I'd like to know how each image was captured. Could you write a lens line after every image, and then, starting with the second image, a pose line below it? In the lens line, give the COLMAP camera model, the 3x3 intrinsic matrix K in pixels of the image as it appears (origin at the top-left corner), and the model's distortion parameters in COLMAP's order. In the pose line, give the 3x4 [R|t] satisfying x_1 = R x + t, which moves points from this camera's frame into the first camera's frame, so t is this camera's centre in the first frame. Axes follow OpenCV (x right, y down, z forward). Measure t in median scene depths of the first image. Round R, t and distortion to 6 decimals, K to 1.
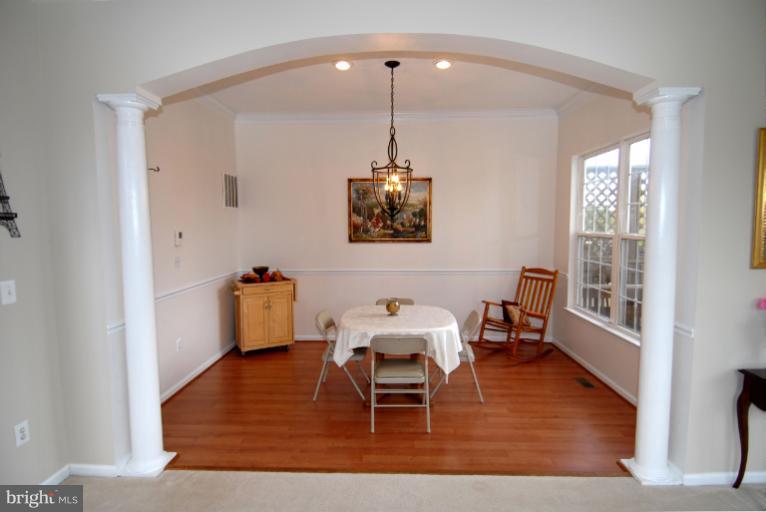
lens RADIAL K [[408.5, 0, 386.7], [0, 408.5, 255.0], [0, 0, 1]] dist [0.047771, -0.045294]
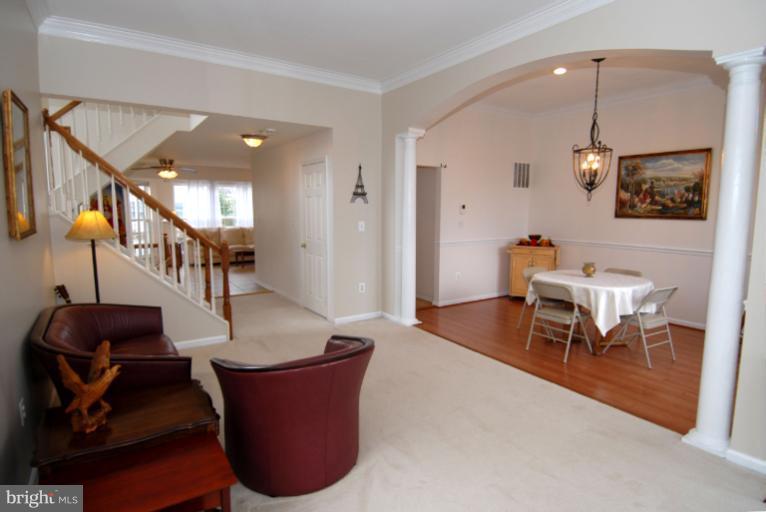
lens RADIAL K [[408.5, 0, 386.7], [0, 408.5, 255.0], [0, 0, 1]] dist [0.047771, -0.045294]
pose [[0.580223, 0.103652, -0.807835, 0.458381], [-0.071022, 0.994530, 0.076595, 0.027159], [0.811355, 0.012933, 0.584410, -0.108114]]
